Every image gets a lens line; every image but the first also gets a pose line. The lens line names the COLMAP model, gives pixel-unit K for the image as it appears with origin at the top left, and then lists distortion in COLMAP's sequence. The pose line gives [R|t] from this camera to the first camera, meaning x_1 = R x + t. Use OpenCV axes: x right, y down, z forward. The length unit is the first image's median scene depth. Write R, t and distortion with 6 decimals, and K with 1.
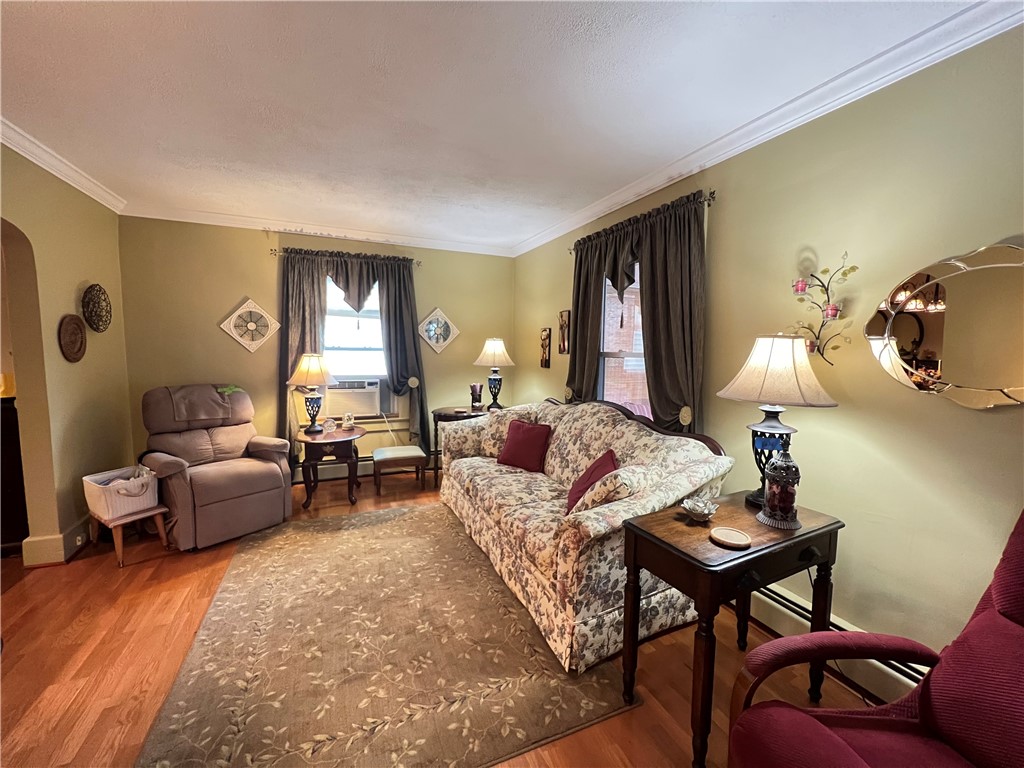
lens RADIAL K [[415.1, 0, 510.4], [0, 415.1, 384.5], [0, 0, 1]] dist [-0.003986, 0.001415]
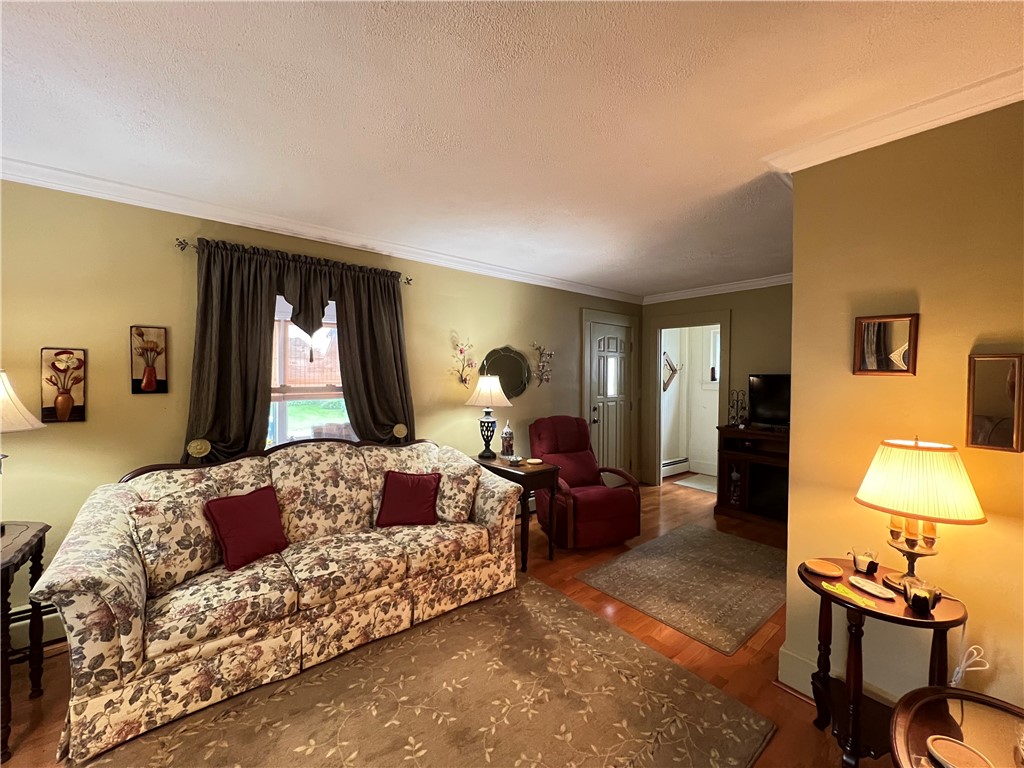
lens RADIAL K [[415.1, 0, 510.4], [0, 415.1, 384.5], [0, 0, 1]] dist [-0.003986, 0.001415]
pose [[-0.266209, -0.036108, 0.963239, -0.853239], [0.075949, 0.995406, 0.058304, -0.111605], [-0.960919, 0.088678, -0.262243, 0.851258]]
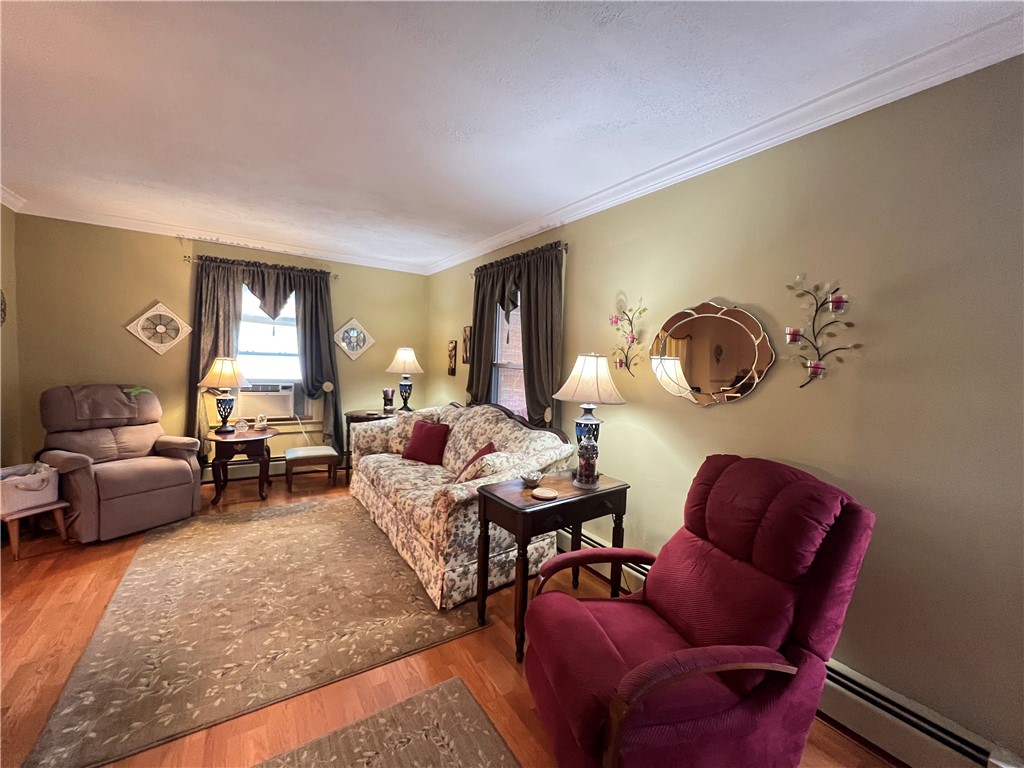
lens RADIAL K [[415.1, 0, 510.4], [0, 415.1, 384.5], [0, 0, 1]] dist [-0.003986, 0.001415]
pose [[0.986070, 0.017213, 0.165435, 0.081502], [-0.013492, 0.999631, -0.023591, 0.012217], [-0.165780, 0.021030, 0.985938, -0.203078]]
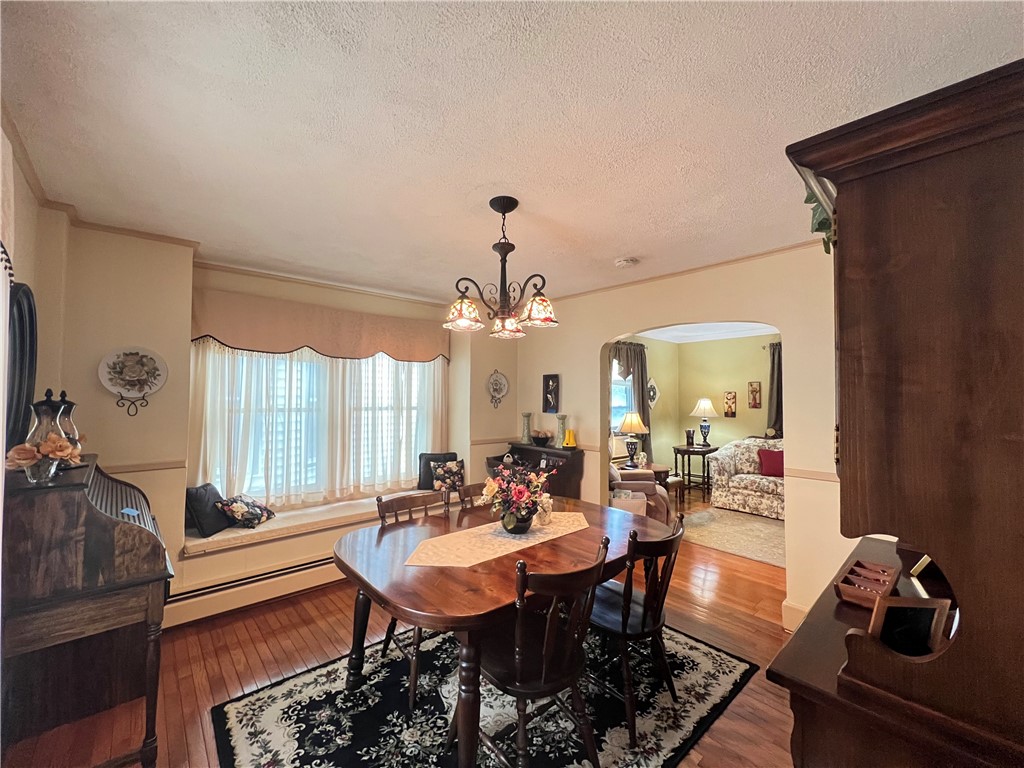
lens RADIAL K [[415.1, 0, 510.4], [0, 415.1, 384.5], [0, 0, 1]] dist [-0.003986, 0.001415]
pose [[0.949839, -0.003115, 0.312724, -1.734692], [0.039895, 0.992988, -0.111283, -0.032012], [-0.310185, 0.118177, 0.943303, -0.332026]]
